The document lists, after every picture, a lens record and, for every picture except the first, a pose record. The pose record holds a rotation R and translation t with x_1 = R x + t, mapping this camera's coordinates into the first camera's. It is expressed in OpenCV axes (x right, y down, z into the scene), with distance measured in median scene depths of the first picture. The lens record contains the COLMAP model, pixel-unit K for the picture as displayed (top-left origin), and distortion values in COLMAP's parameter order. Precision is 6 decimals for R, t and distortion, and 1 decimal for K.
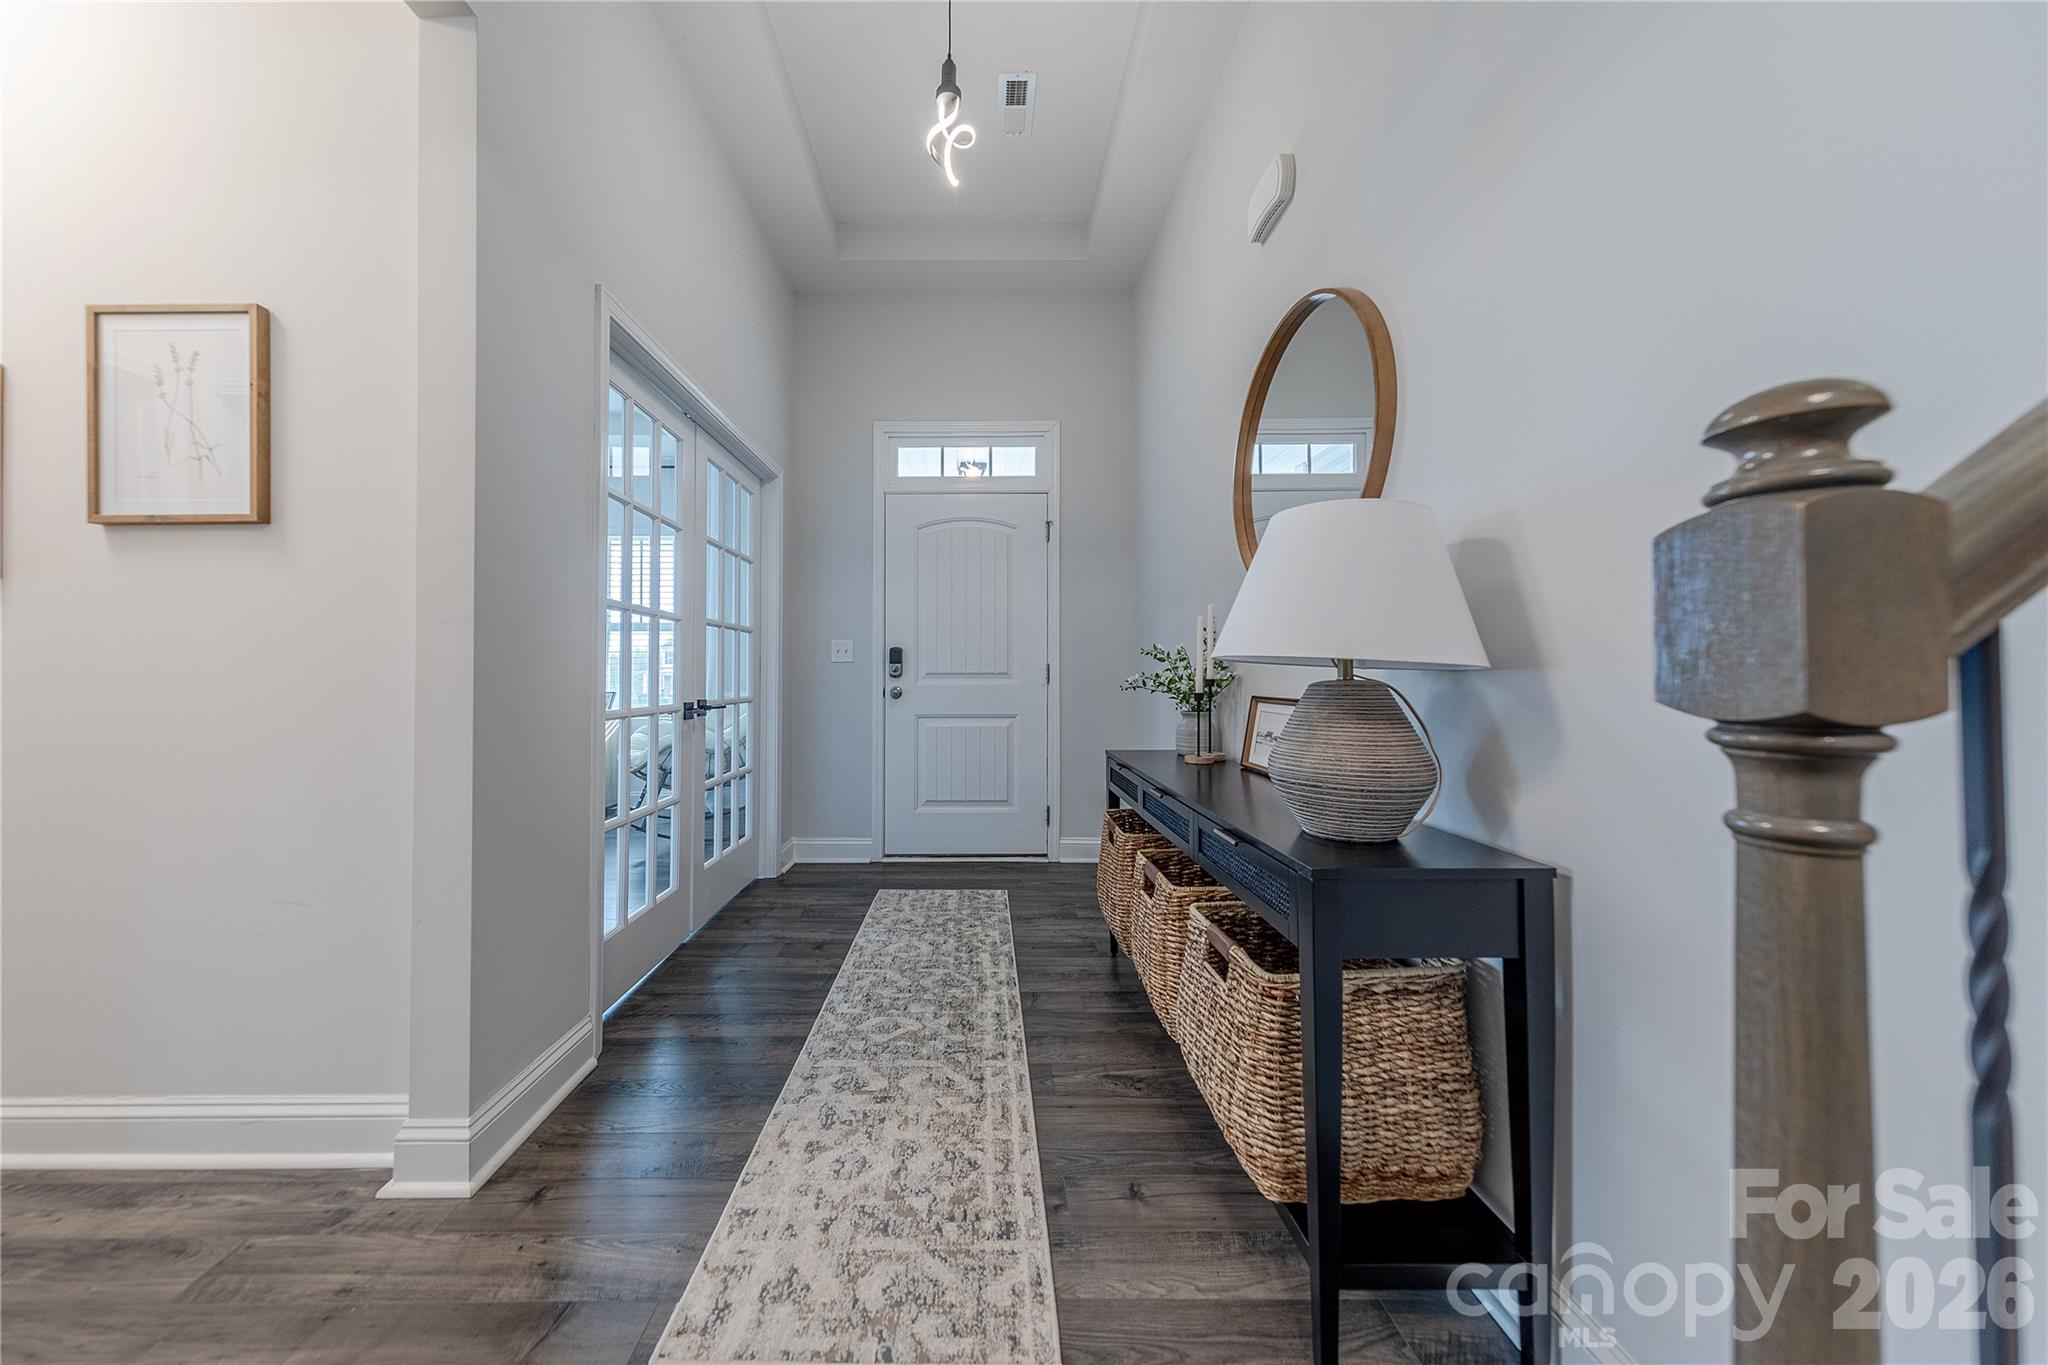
lens RADIAL K [[643.4, 0, 1014.9], [0, 643.4, 683.1], [0, 0, 1]] dist [0.006581, -0.000022]
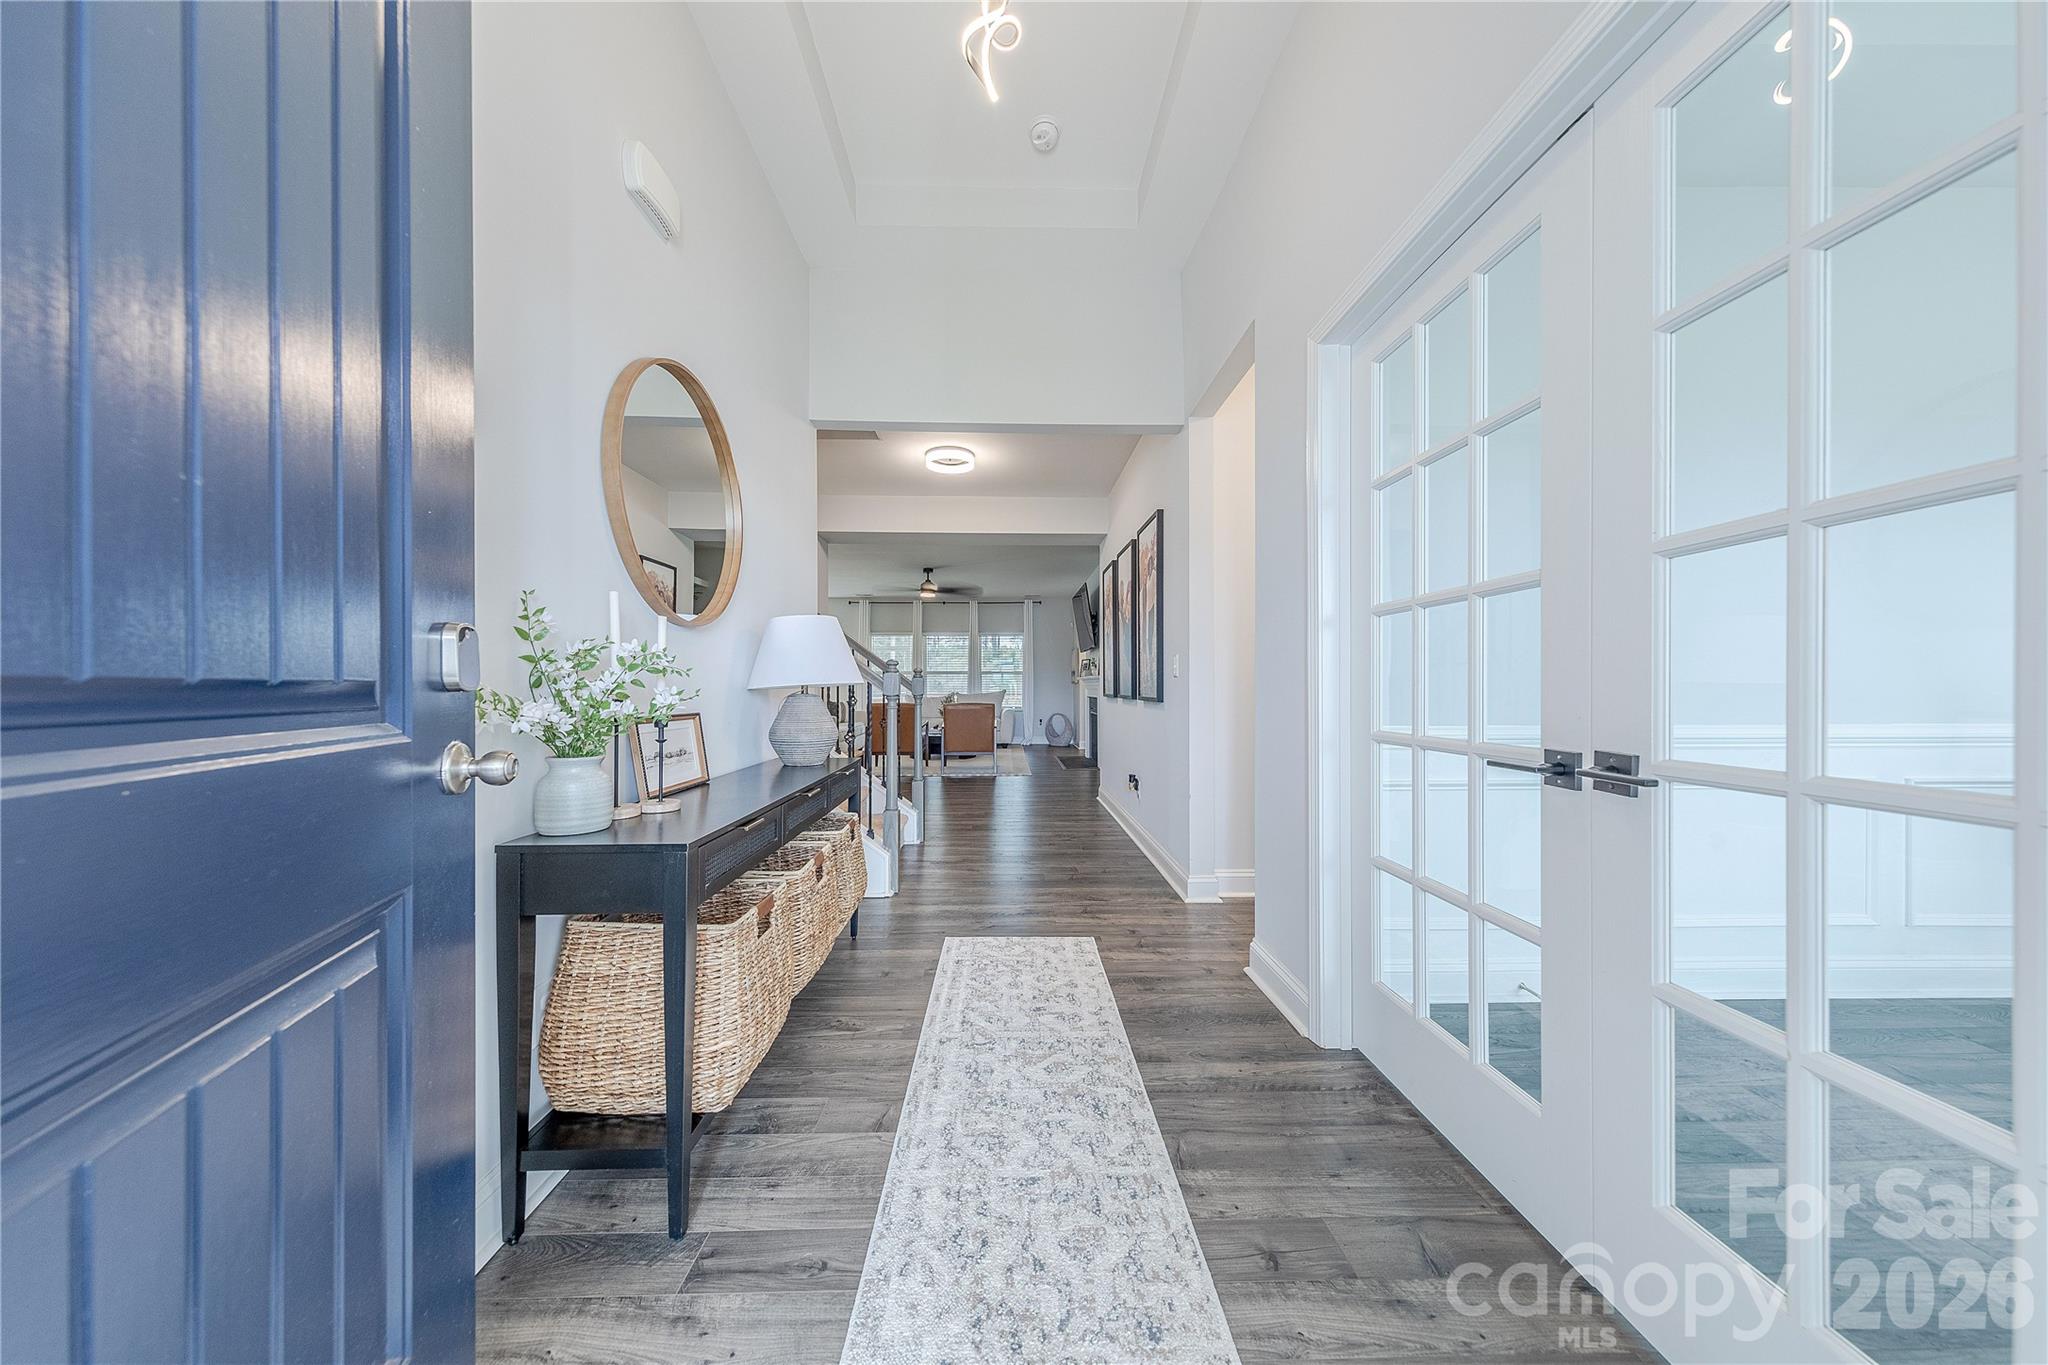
lens RADIAL K [[643.4, 0, 1014.9], [0, 643.4, 683.1], [0, 0, 1]] dist [0.006581, -0.000022]
pose [[-0.999233, -0.007245, 0.038475, -0.172705], [-0.007054, 0.999962, 0.005108, -0.028978], [-0.038511, 0.004833, -0.999246, 1.991123]]
